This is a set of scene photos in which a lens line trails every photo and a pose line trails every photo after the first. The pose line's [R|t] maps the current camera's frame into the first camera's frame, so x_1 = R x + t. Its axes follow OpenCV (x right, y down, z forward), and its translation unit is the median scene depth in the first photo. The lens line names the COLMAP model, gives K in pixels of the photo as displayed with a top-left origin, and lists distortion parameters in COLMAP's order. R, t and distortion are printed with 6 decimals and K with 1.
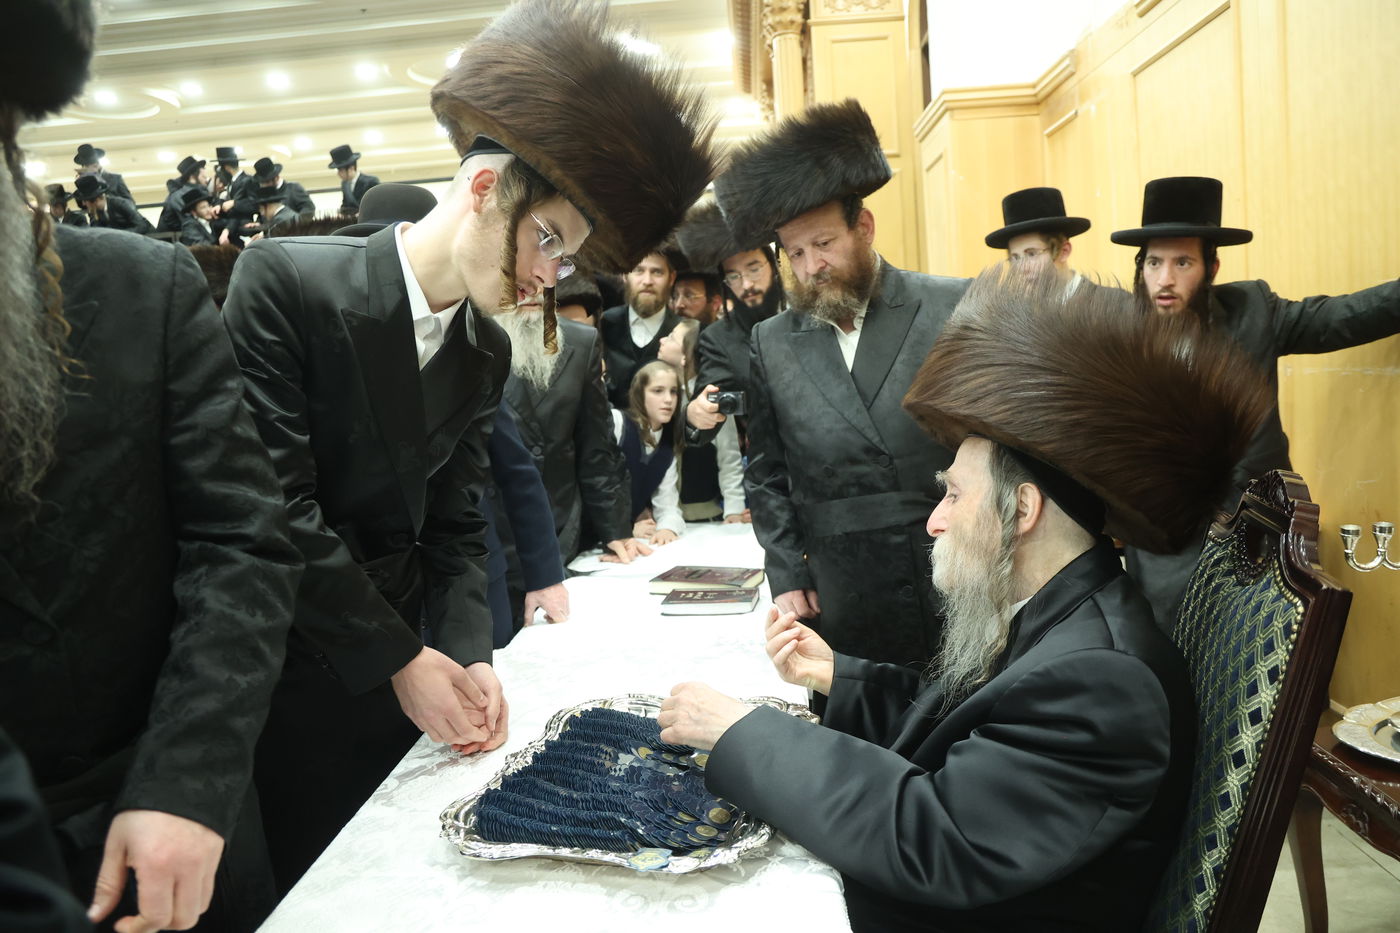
lens RADIAL K [[961.2, 0, 737.8], [0, 961.2, 469.3], [0, 0, 1]] dist [-0.092291, 0.075002]
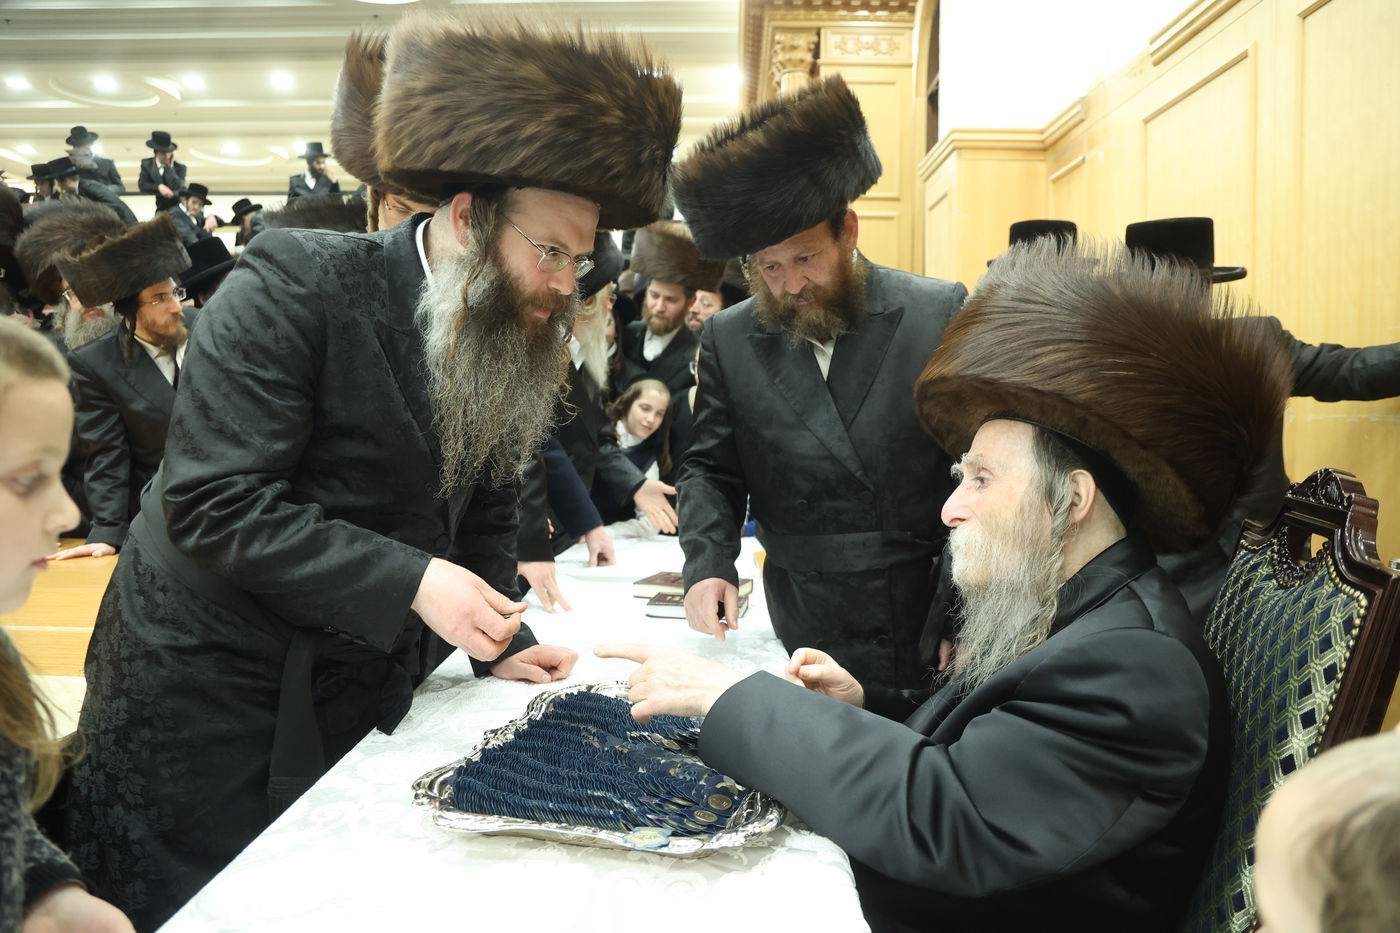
lens RADIAL K [[961.2, 0, 737.8], [0, 961.2, 469.3], [0, 0, 1]] dist [-0.092291, 0.075002]
pose [[0.997296, 0.068919, 0.025500, -0.041140], [-0.067730, 0.996695, -0.044856, 0.074952], [-0.028507, 0.043008, 0.998668, 0.060167]]
